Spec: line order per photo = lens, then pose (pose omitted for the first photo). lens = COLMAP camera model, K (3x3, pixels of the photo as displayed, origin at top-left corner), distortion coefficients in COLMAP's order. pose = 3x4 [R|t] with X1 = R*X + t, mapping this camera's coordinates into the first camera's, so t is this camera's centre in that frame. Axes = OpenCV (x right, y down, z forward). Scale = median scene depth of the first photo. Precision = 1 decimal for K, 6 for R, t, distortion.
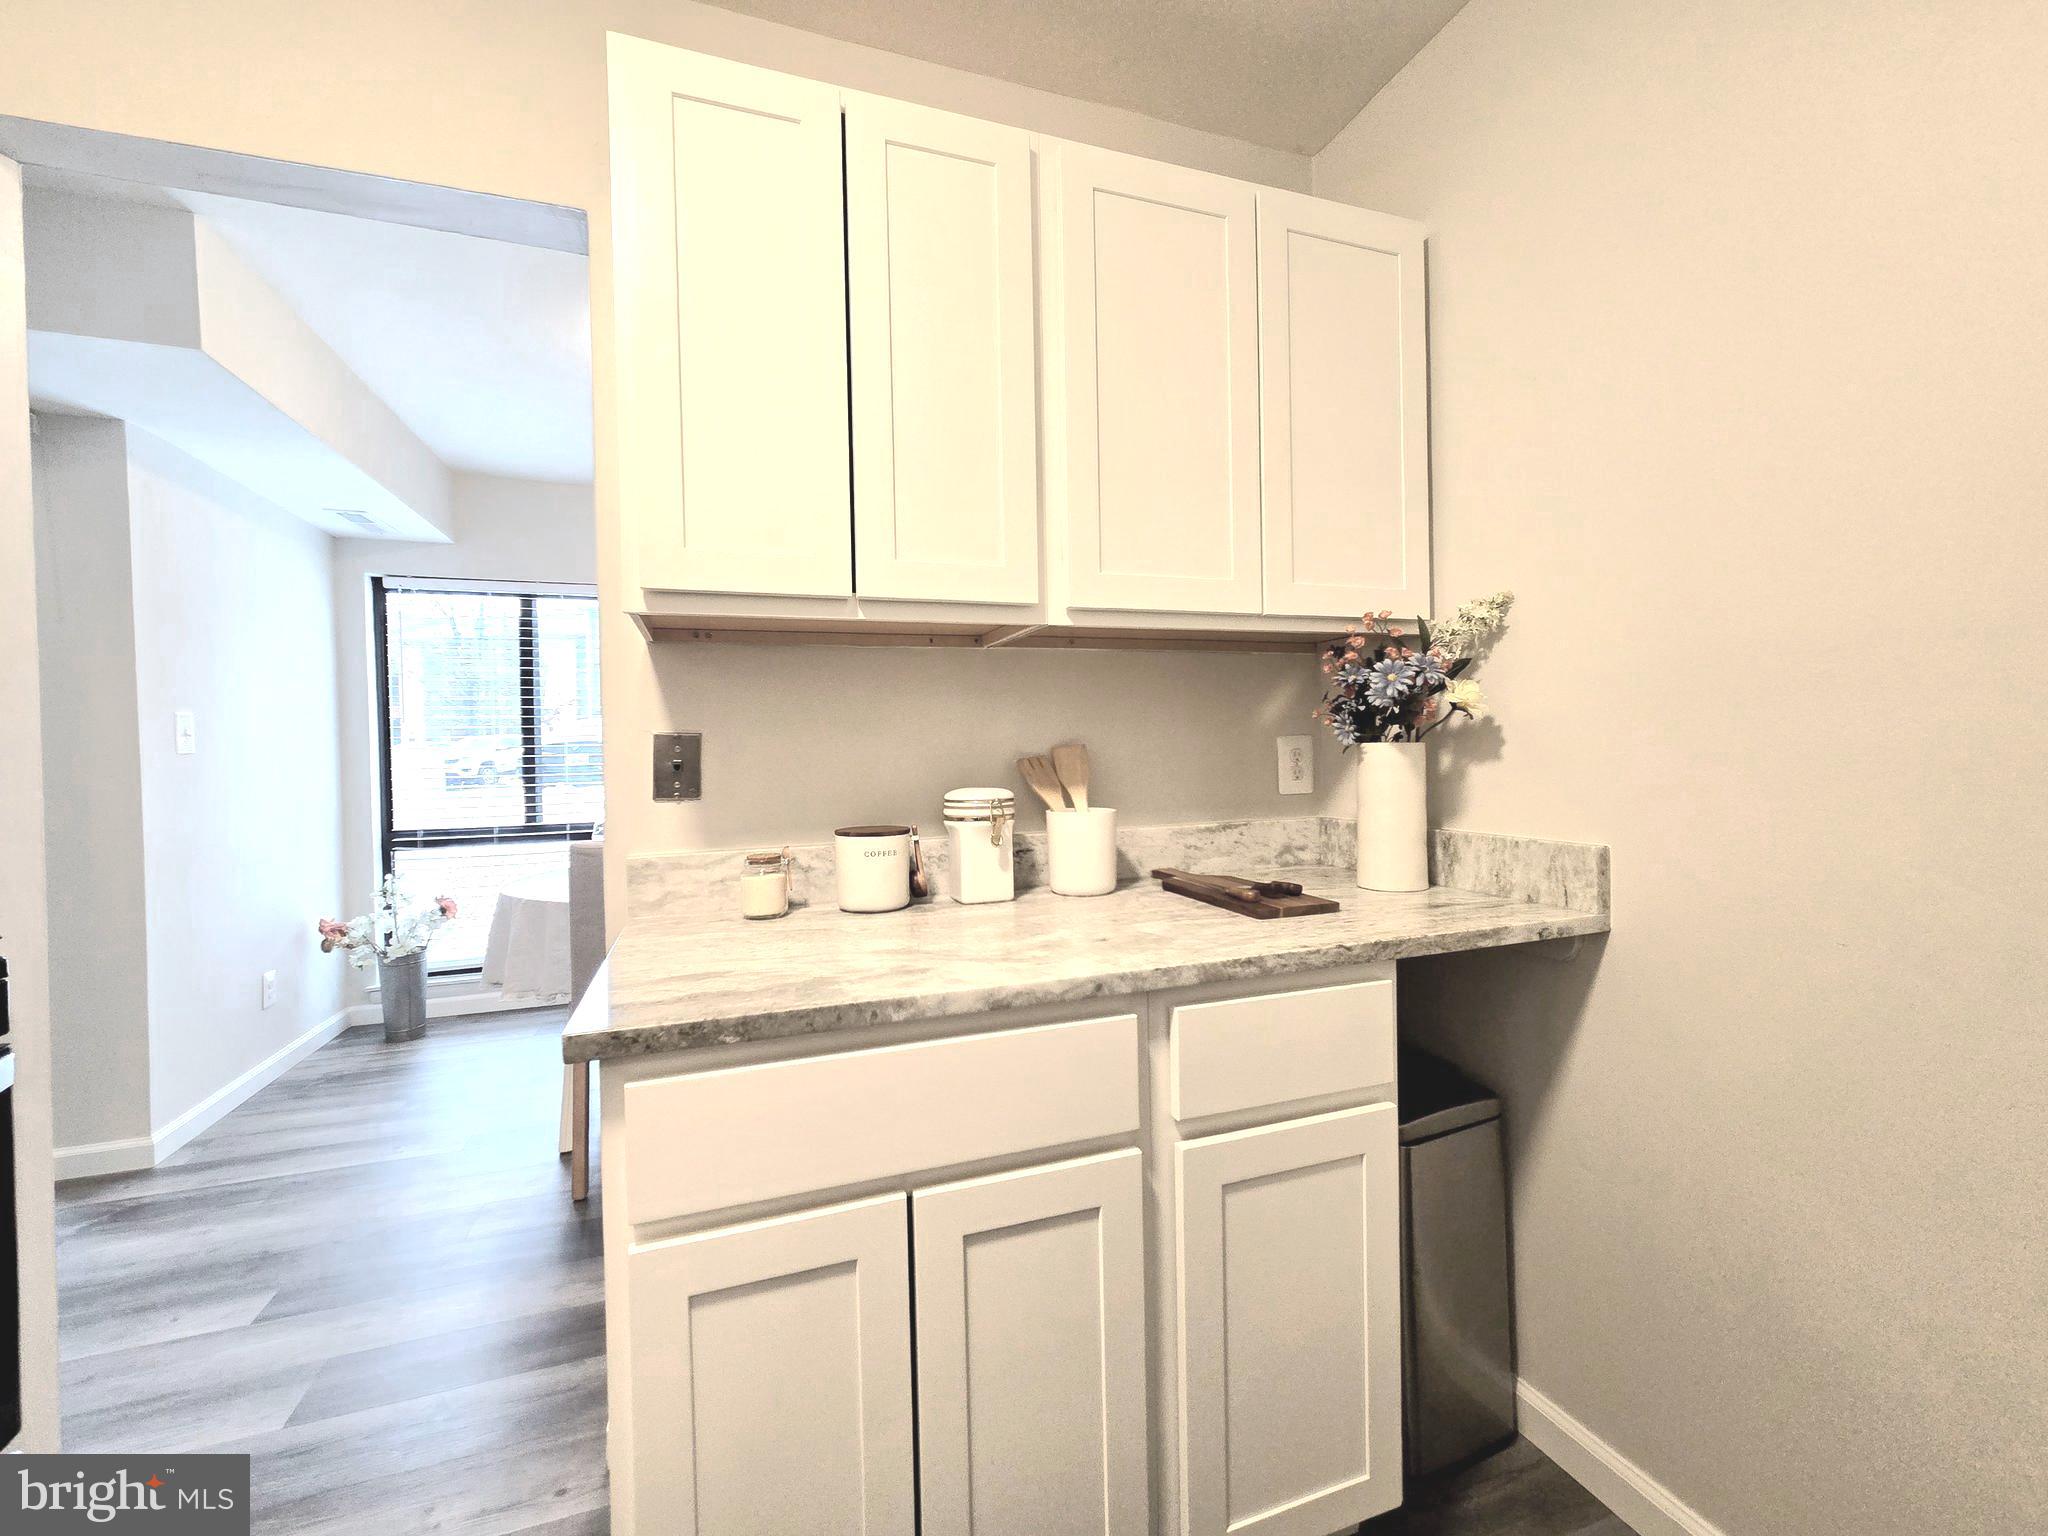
lens RADIAL K [[835.5, 0, 1008.2], [0, 835.5, 762.8], [0, 0, 1]] dist [0.001257, -0.000181]
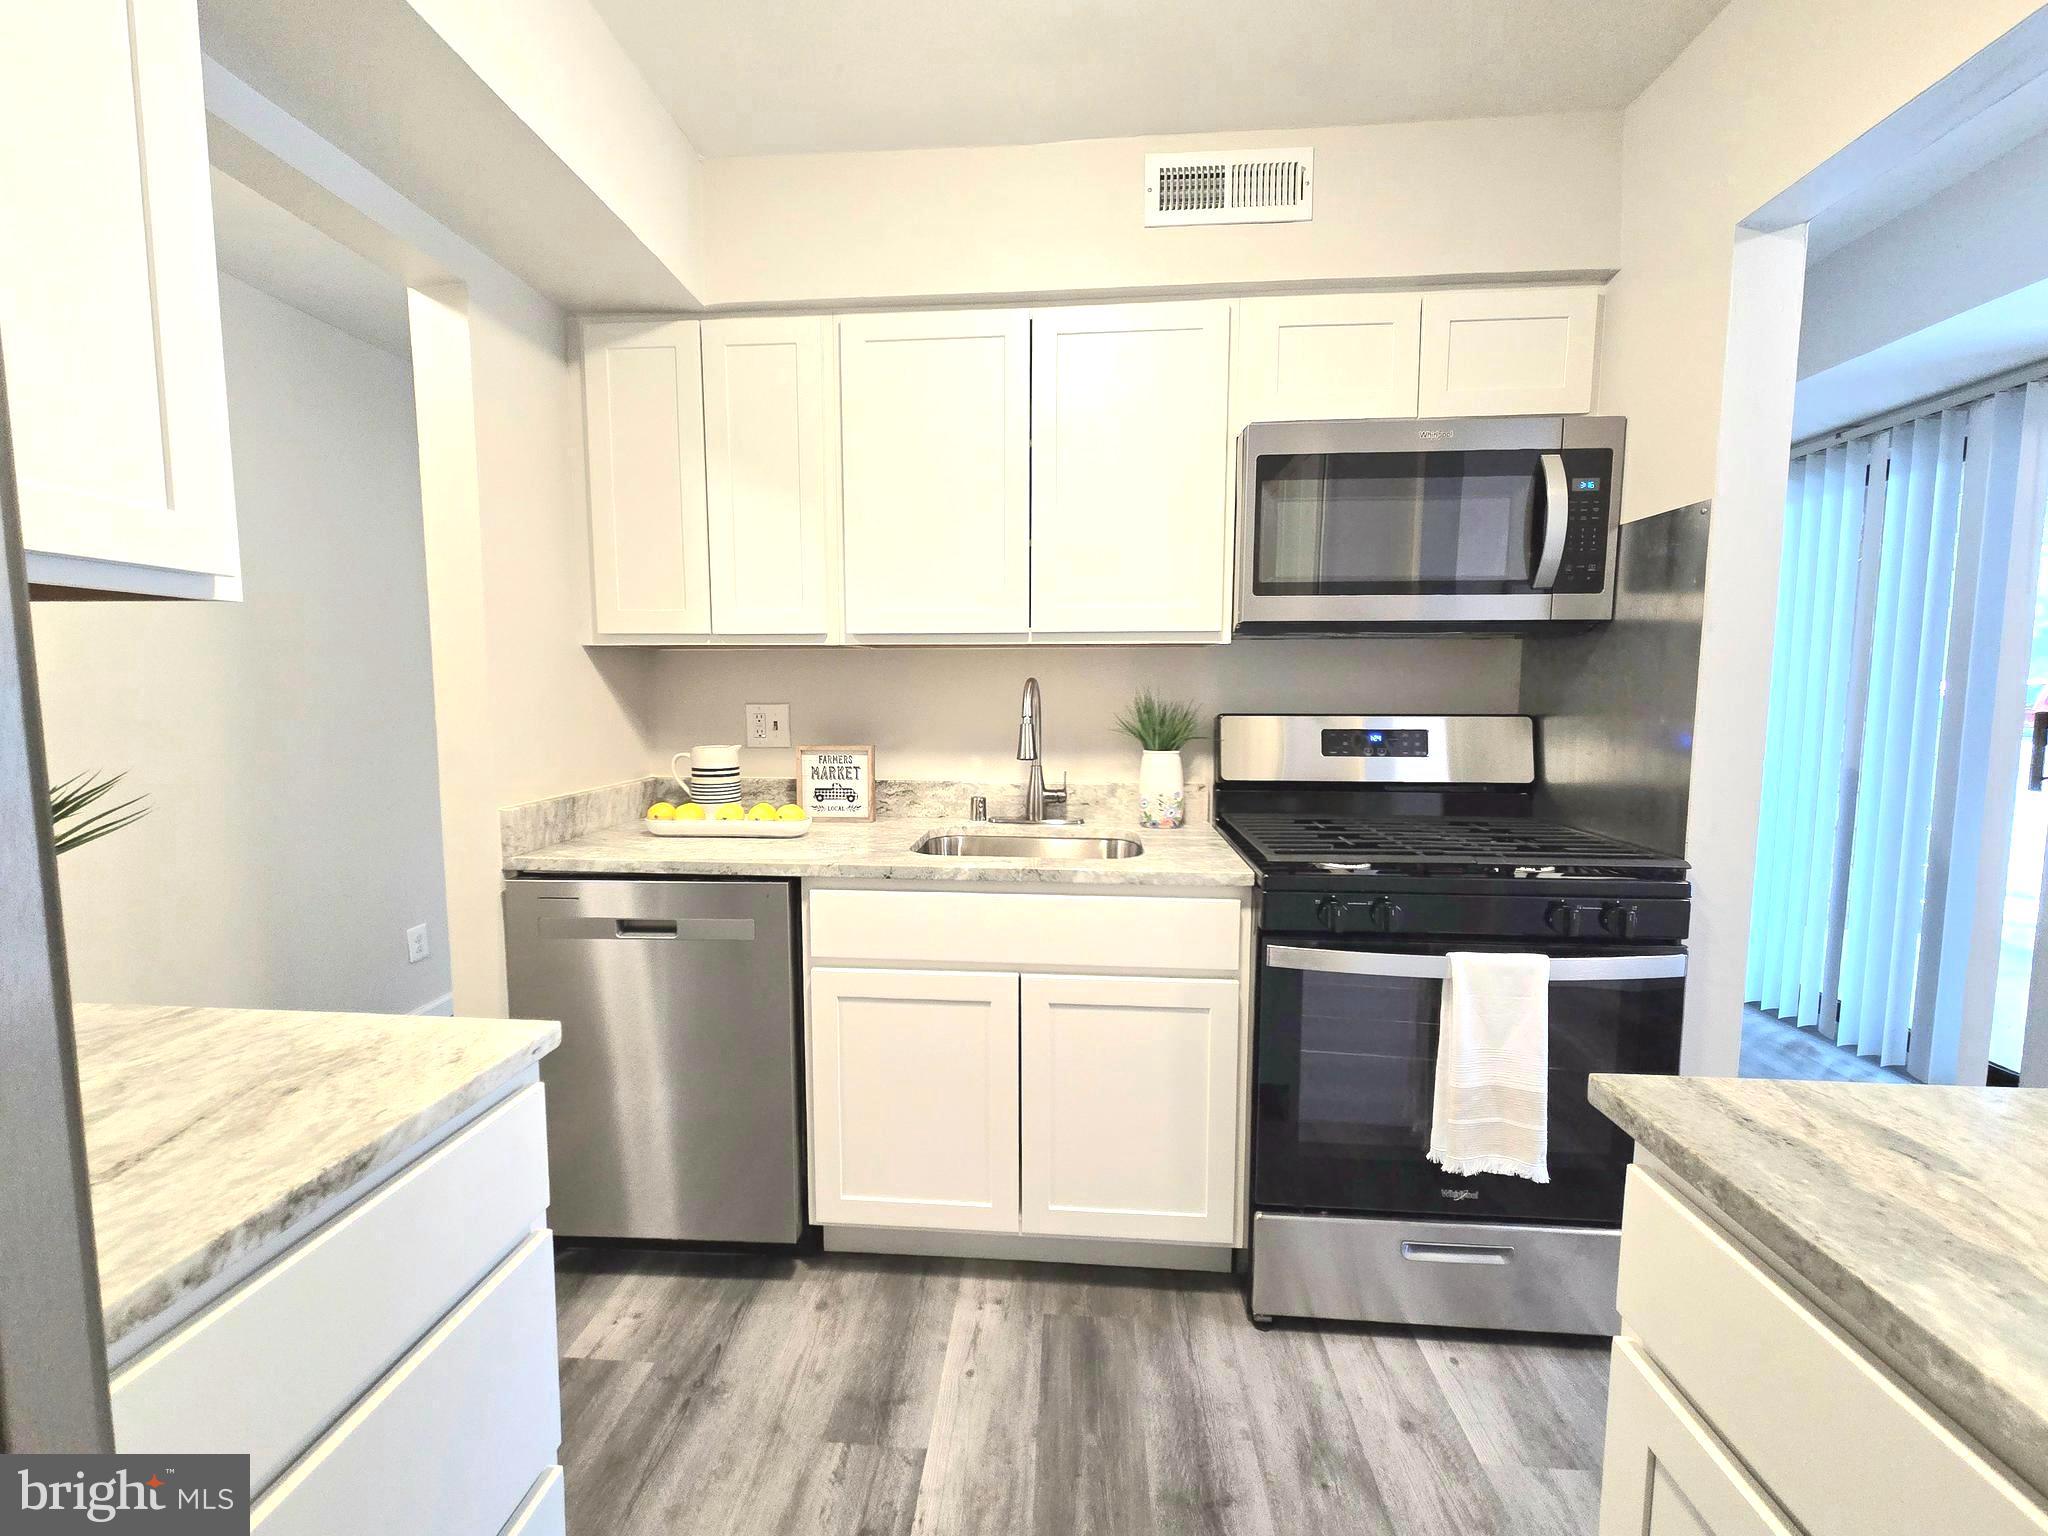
lens RADIAL K [[835.5, 0, 1019.9], [0, 835.5, 762.6], [0, 0, 1]] dist [0.001257, -0.000181]
pose [[-0.383231, 0.102430, -0.917955, 0.196986], [-0.012918, 0.993140, 0.116212, -0.048220], [0.923562, 0.056394, -0.379280, 0.241095]]
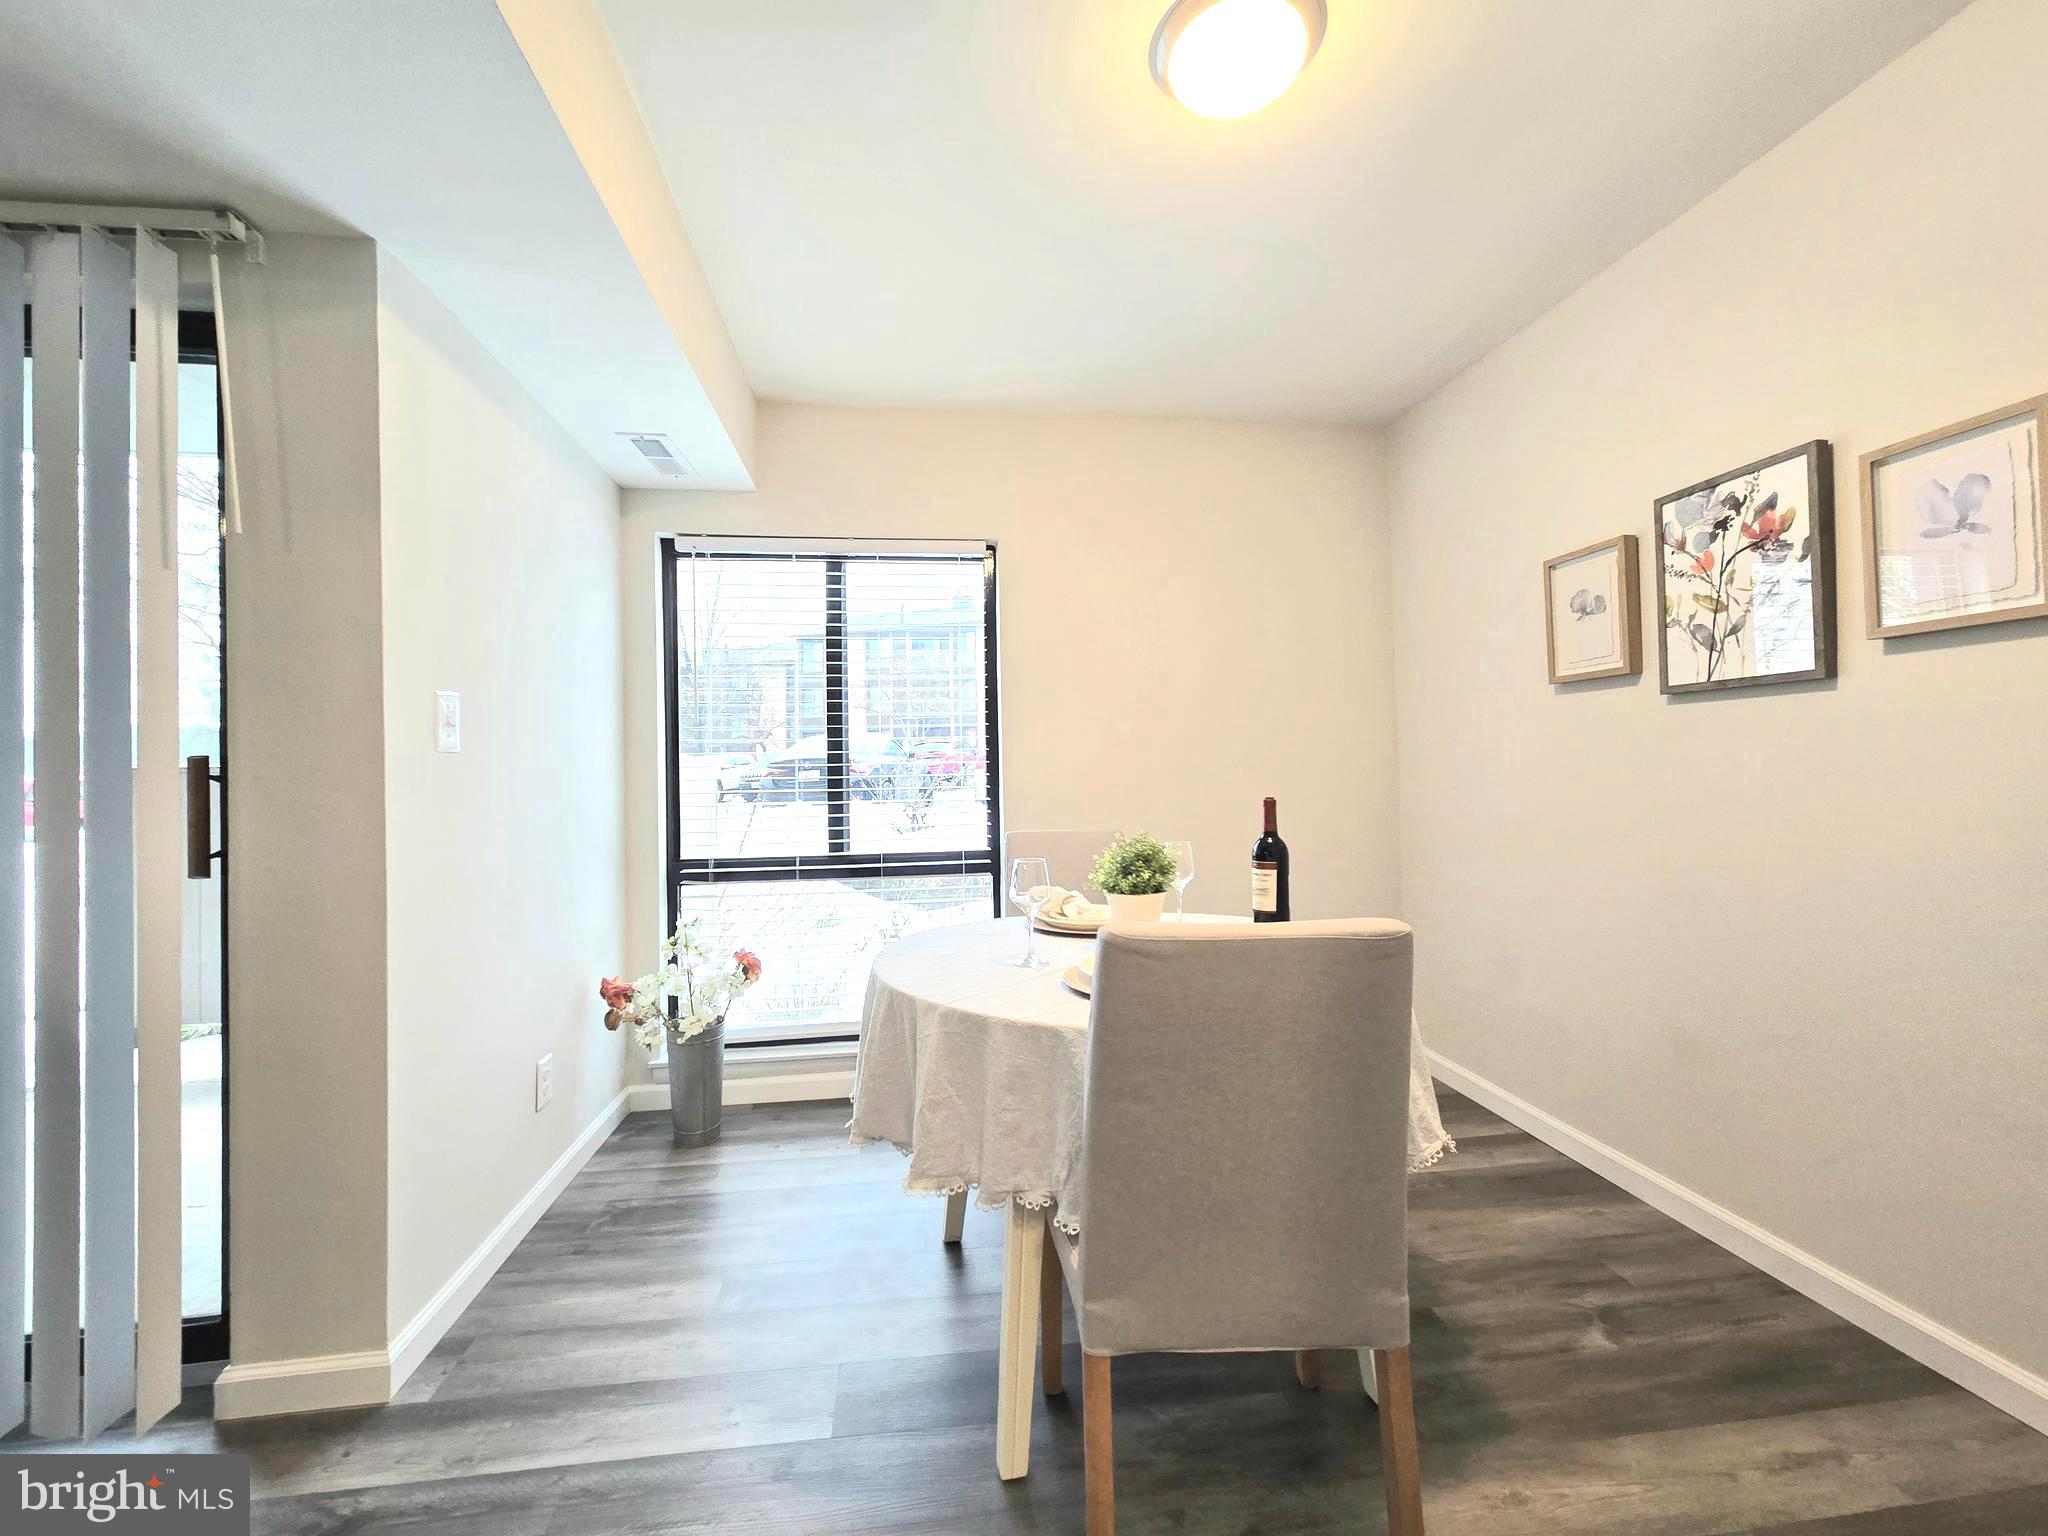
lens RADIAL K [[835.5, 0, 1003.5], [0, 835.5, 763.1], [0, 0, 1]] dist [0.001257, -0.000181]
pose [[0.977609, 0.000767, -0.210427, -0.429933], [-0.005800, 0.999712, -0.023305, 0.011876], [0.210348, 0.024004, 0.977332, 0.463875]]
